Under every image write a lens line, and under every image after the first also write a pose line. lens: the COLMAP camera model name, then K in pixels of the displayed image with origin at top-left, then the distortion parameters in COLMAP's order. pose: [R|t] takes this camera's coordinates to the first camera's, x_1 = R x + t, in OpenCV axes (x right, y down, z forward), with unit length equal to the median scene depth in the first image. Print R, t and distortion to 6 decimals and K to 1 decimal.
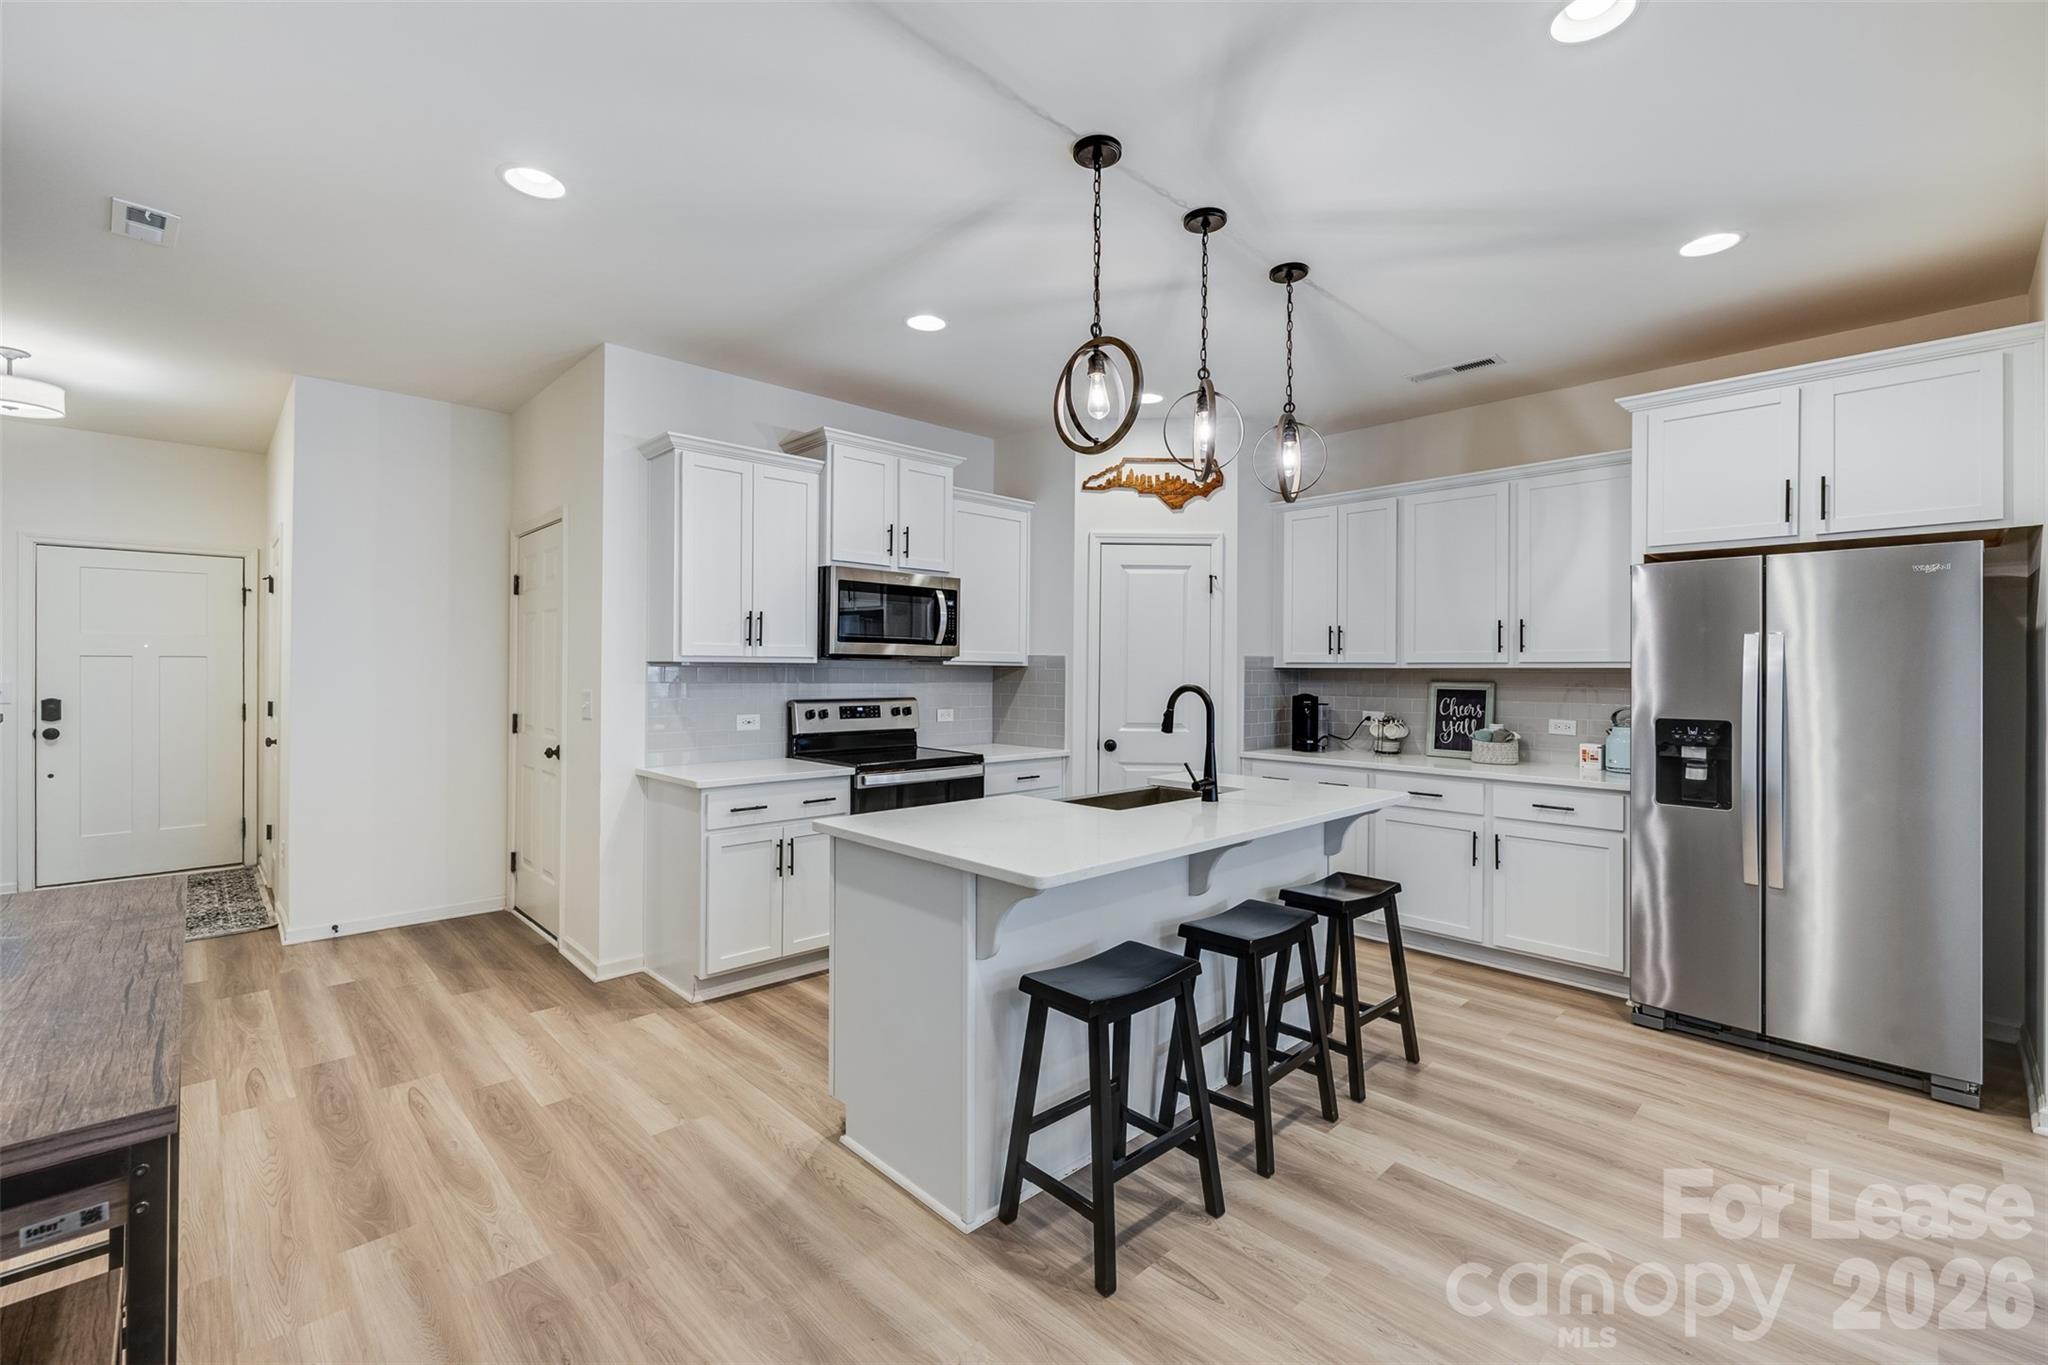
lens RADIAL K [[867.0, 0, 1022.9], [0, 867.0, 665.6], [0, 0, 1]] dist [0.000218, 0.000318]
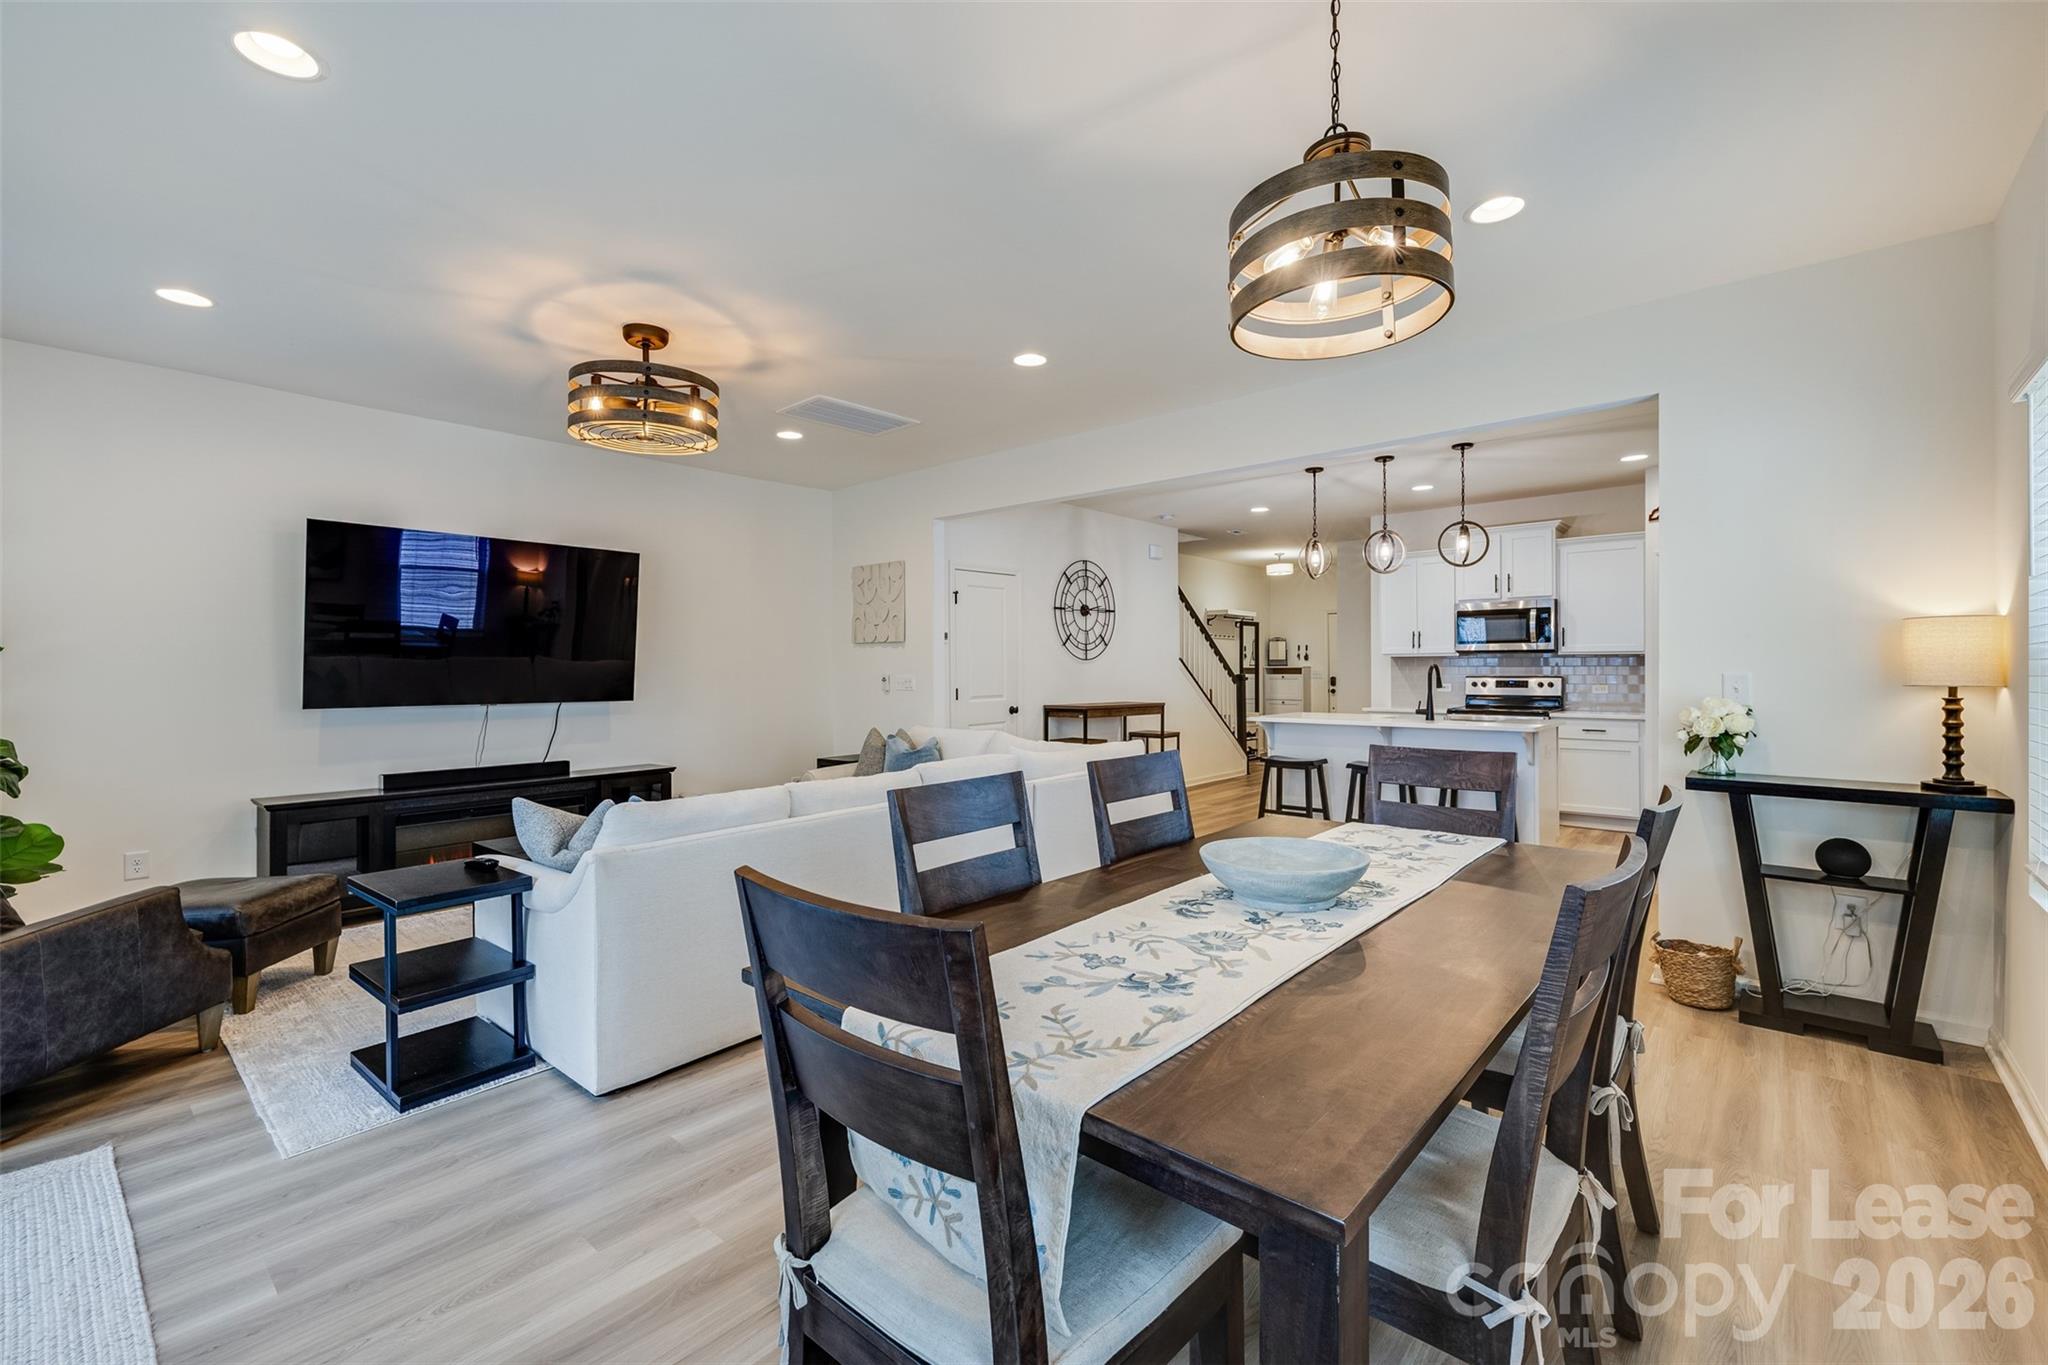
lens RADIAL K [[867.0, 0, 1022.9], [0, 867.0, 665.6], [0, 0, 1]] dist [0.000218, 0.000318]
pose [[0.083295, -0.010253, -0.996472, 1.414673], [0.011306, 0.999892, -0.009343, 0.022942], [0.996461, -0.010488, 0.083402, -0.081027]]
